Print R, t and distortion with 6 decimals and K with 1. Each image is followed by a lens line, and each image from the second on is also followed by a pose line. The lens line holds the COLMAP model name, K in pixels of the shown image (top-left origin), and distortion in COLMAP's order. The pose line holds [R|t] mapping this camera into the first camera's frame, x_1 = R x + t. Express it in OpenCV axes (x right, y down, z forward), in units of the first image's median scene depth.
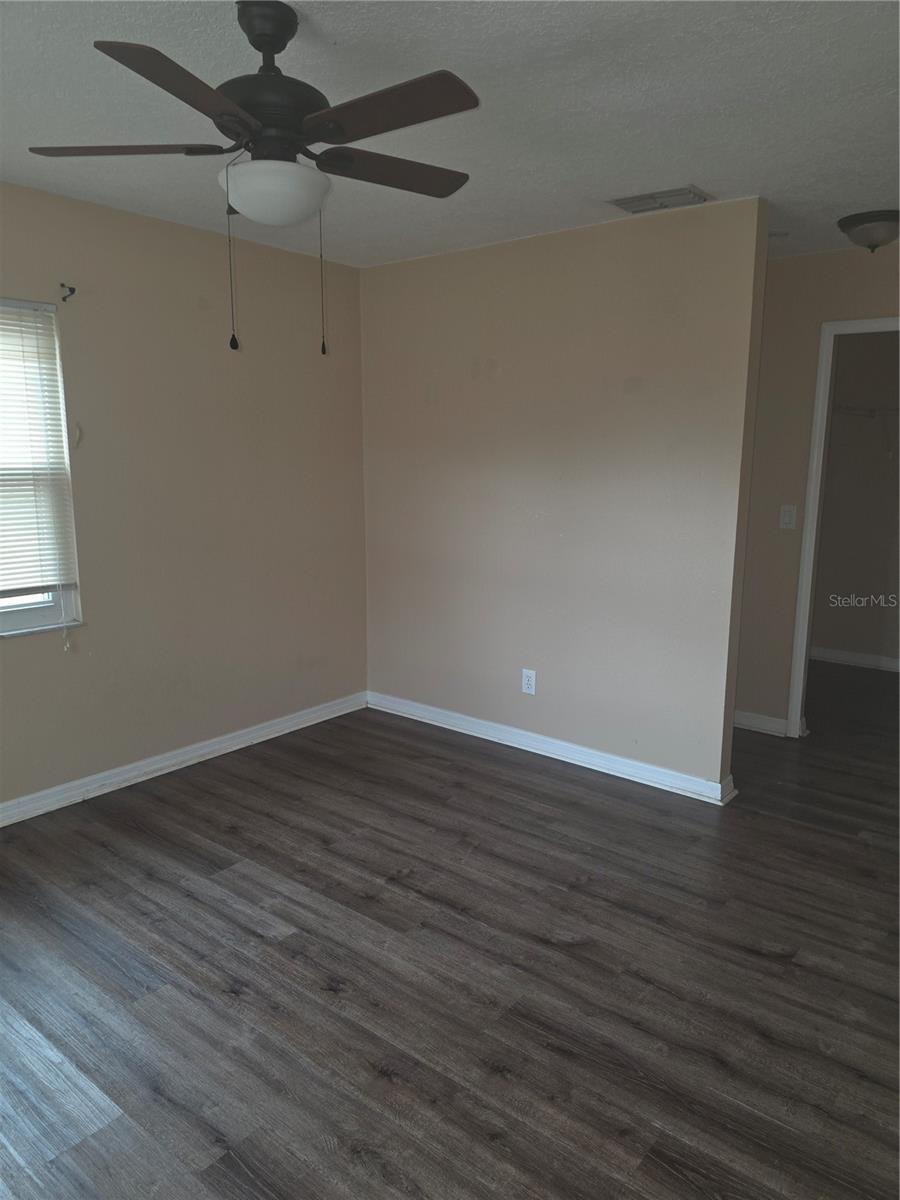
lens RADIAL K [[836.2, 0, 446.8], [0, 836.2, 597.2], [0, 0, 1]] dist [0.048982, -0.054433]
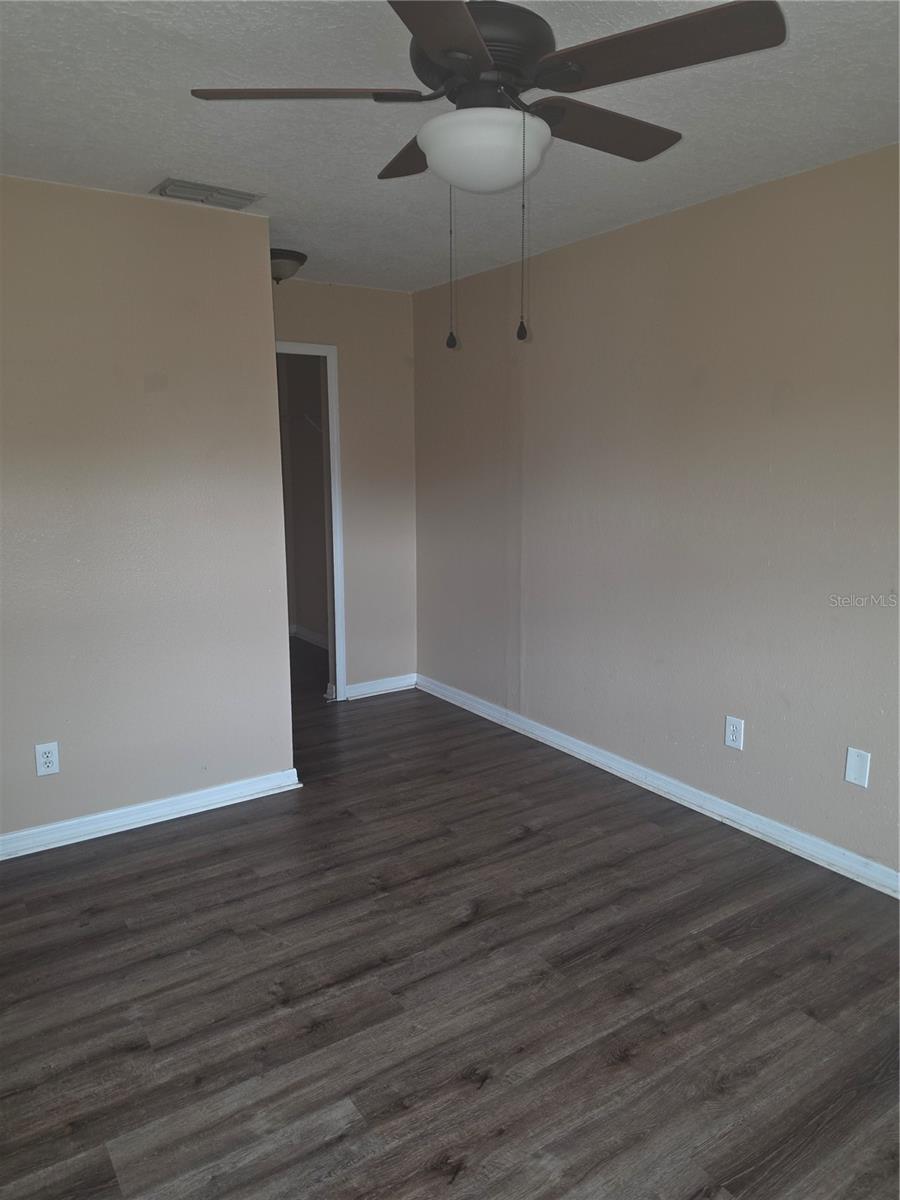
lens RADIAL K [[836.2, 0, 473.6], [0, 836.2, 571.2], [0, 0, 1]] dist [0.048982, -0.054433]
pose [[0.296972, -0.156187, 0.942026, -0.724979], [0.183252, 0.977517, 0.104301, -0.112975], [-0.937137, 0.141654, 0.318917, 0.548565]]
